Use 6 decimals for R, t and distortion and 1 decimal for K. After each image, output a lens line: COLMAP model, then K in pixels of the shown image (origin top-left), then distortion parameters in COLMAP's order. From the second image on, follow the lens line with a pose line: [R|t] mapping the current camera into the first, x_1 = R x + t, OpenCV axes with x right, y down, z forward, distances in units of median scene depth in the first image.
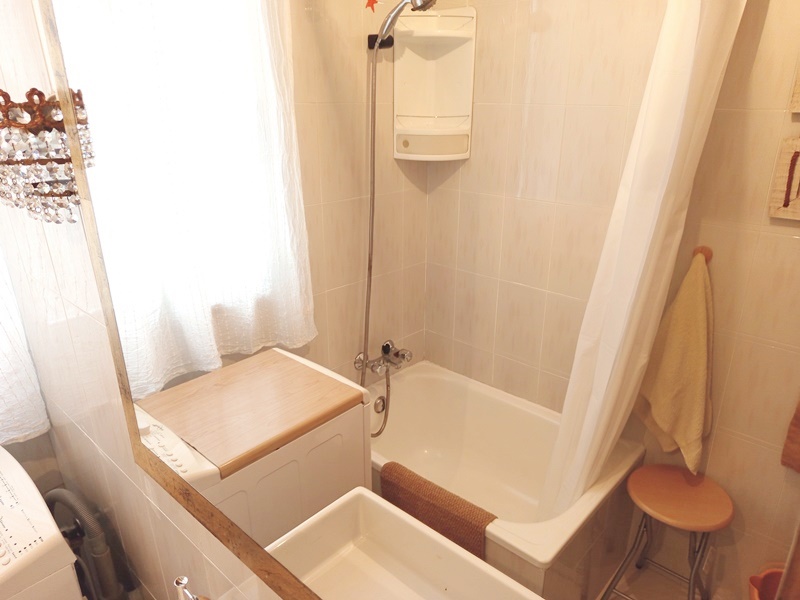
lens RADIAL K [[568.0, 0, 399.3], [0, 568.0, 301.7], [0, 0, 1]] dist [-0.002189, 0.009466]
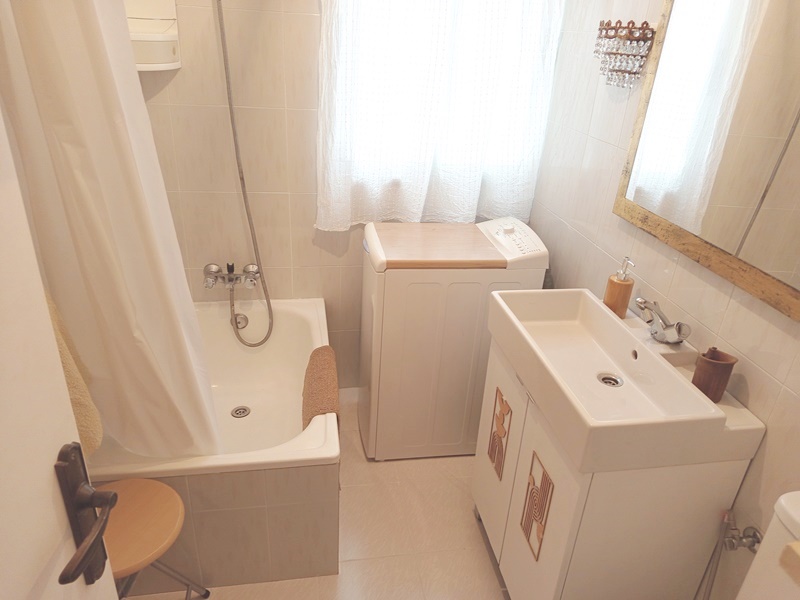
lens RADIAL K [[568.0, 0, 399.7], [0, 568.0, 297.3], [0, 0, 1]] dist [-0.002189, 0.009466]
pose [[0.788486, 0.324741, -0.522335, 0.047339], [-0.302763, 0.944163, 0.129963, 0.258937], [0.535374, 0.055669, 0.842779, -0.522644]]
